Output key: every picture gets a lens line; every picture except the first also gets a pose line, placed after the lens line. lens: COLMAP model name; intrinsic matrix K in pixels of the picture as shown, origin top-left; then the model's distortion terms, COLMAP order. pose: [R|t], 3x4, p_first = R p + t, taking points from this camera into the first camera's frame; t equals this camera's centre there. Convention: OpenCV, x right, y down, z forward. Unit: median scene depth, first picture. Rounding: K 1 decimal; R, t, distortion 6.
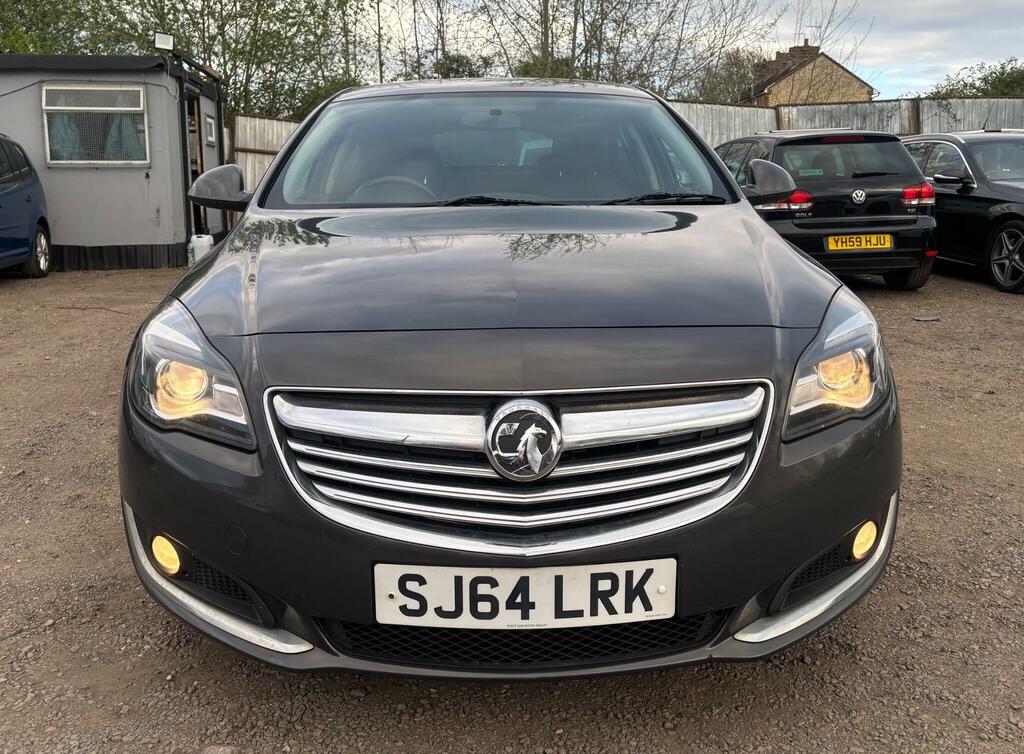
lens RADIAL K [[901.1, 0, 507.0], [0, 901.1, 366.4], [0, 0, 1]] dist [-0.009464, 0.040667]
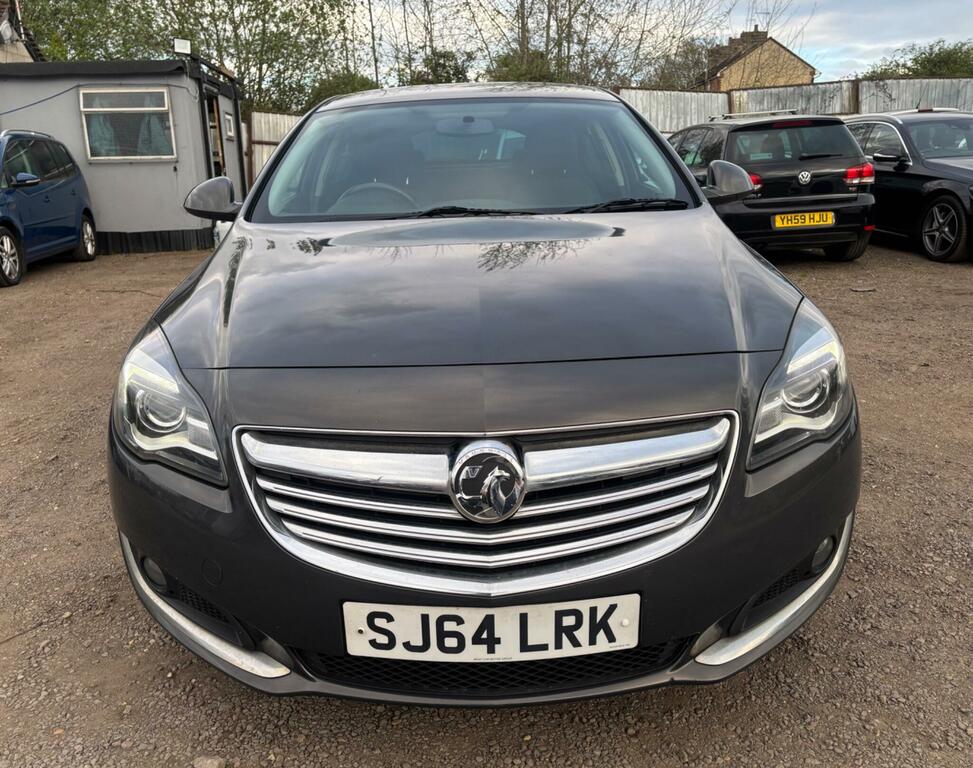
lens RADIAL K [[752.6, 0, 471.8], [0, 752.6, 402.0], [0, 0, 1]] dist [0.021030, -0.019133]
pose [[0.999470, -0.013113, -0.029797, 0.019550], [0.016197, 0.994260, 0.105754, -0.067192], [0.028239, -0.106180, 0.993946, 0.125825]]
